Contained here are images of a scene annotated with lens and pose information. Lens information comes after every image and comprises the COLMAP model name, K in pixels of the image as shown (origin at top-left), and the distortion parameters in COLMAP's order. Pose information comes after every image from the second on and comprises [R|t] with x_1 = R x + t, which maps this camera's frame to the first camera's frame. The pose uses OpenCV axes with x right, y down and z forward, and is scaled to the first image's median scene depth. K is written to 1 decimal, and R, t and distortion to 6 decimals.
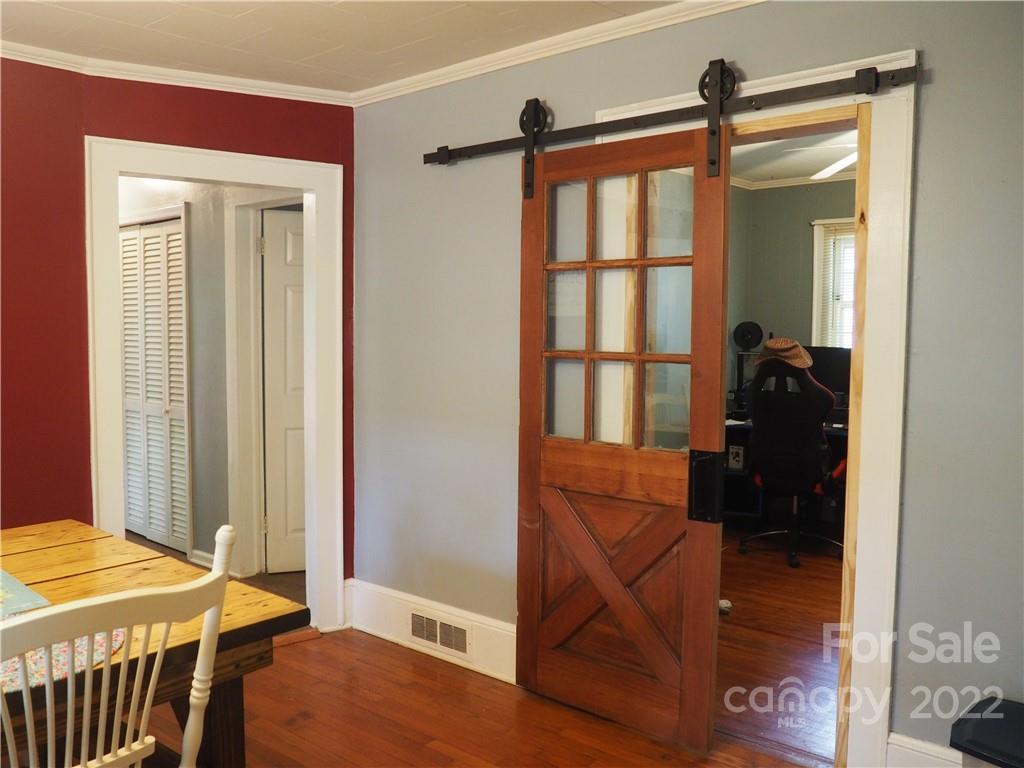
lens RADIAL K [[853.3, 0, 511.3], [0, 853.3, 382.8], [0, 0, 1]] dist [-0.065198, 0.024420]
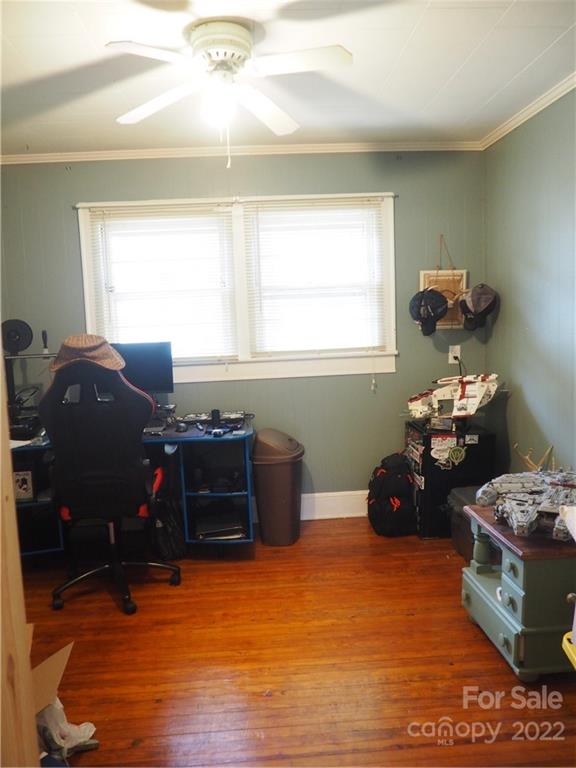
lens RADIAL K [[639.9, 0, 288.5], [0, 639.9, 385.4], [0, 0, 1]] dist [-0.065198, 0.024420]
pose [[0.718708, -0.106480, 0.687110, 0.046737], [0.093182, 0.994040, 0.056577, -0.021395], [-0.689040, 0.023364, 0.724347, 0.443110]]
